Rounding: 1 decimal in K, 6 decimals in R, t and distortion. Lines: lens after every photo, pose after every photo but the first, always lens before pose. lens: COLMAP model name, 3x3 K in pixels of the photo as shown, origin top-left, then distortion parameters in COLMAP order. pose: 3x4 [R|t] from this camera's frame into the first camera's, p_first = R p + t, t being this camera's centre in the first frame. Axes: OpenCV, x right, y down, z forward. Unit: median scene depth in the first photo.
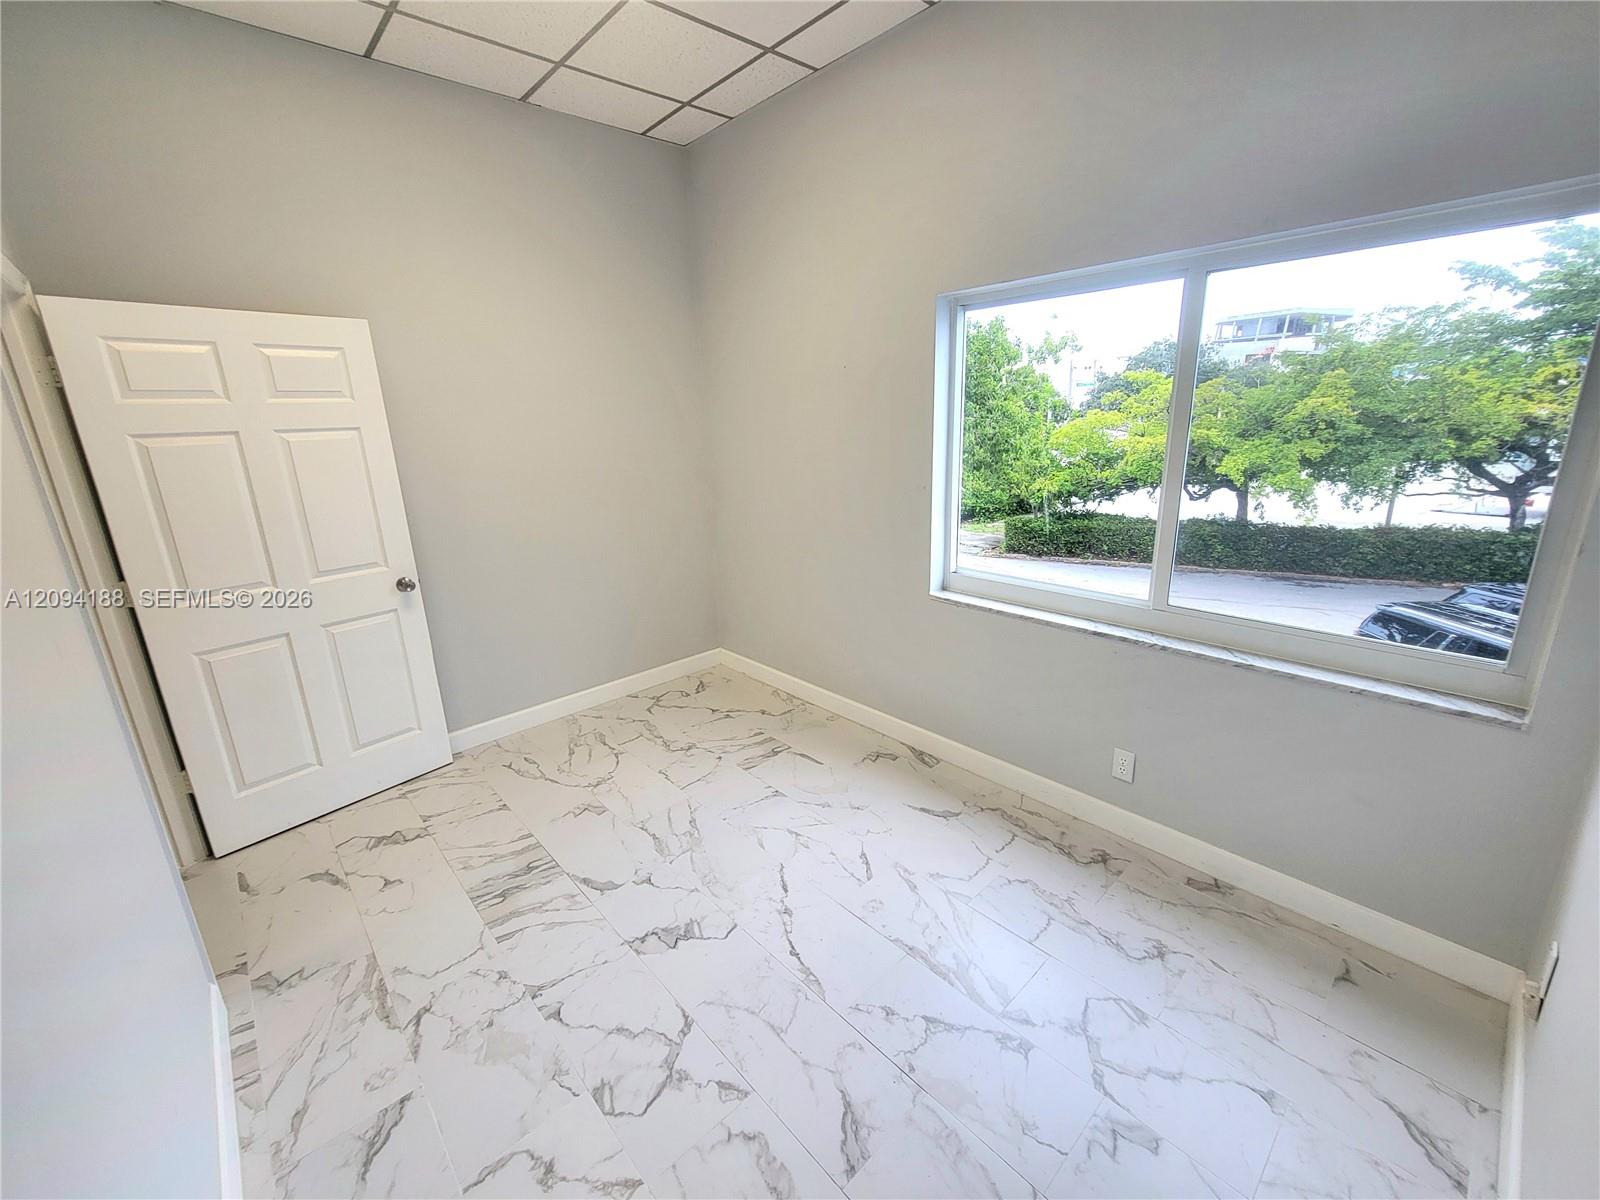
lens RADIAL K [[654.1, 0, 802.8], [0, 654.1, 592.6], [0, 0, 1]] dist [-0.001532, -0.000730]
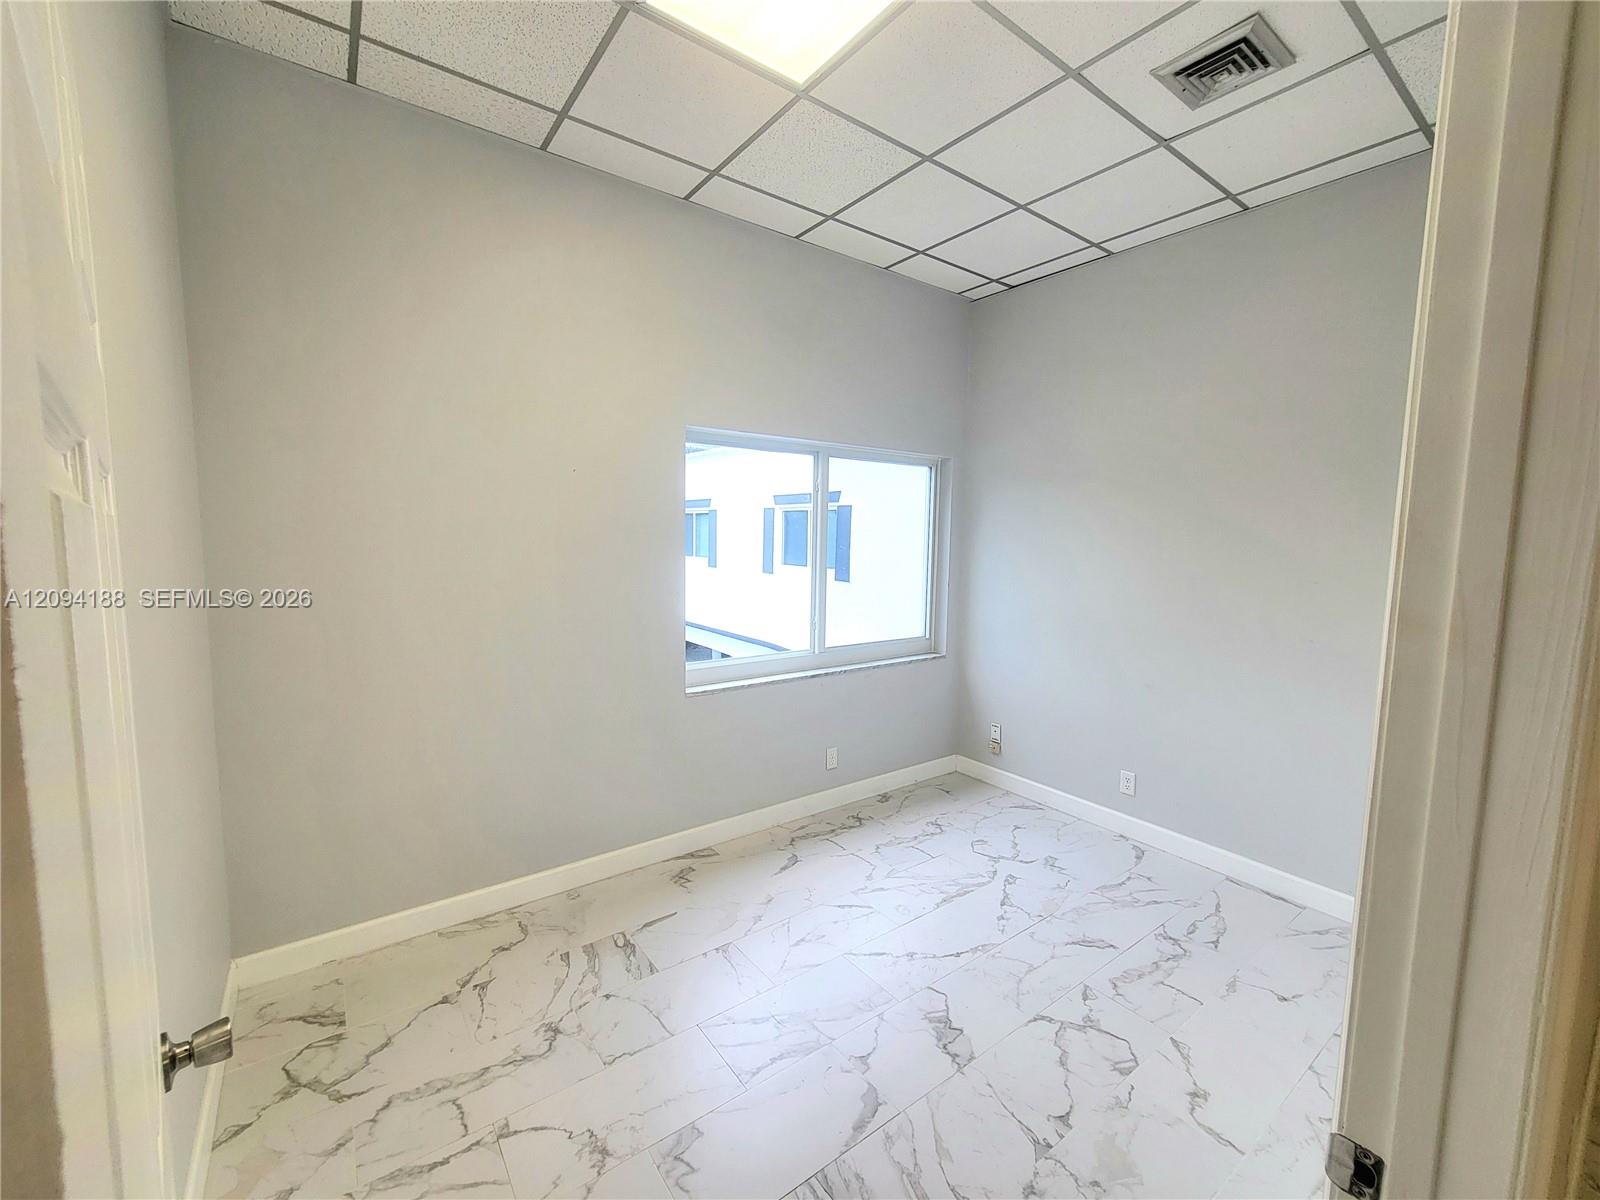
lens RADIAL K [[645.3, 0, 800.0], [0, 645.3, 600.0], [0, 0, 1]] dist [0.003802, 0.000521]
pose [[0.112471, -0.072537, 0.991004, -0.830551], [0.244505, 0.968687, 0.043154, -0.149102], [-0.963103, 0.237451, 0.126685, 0.676051]]
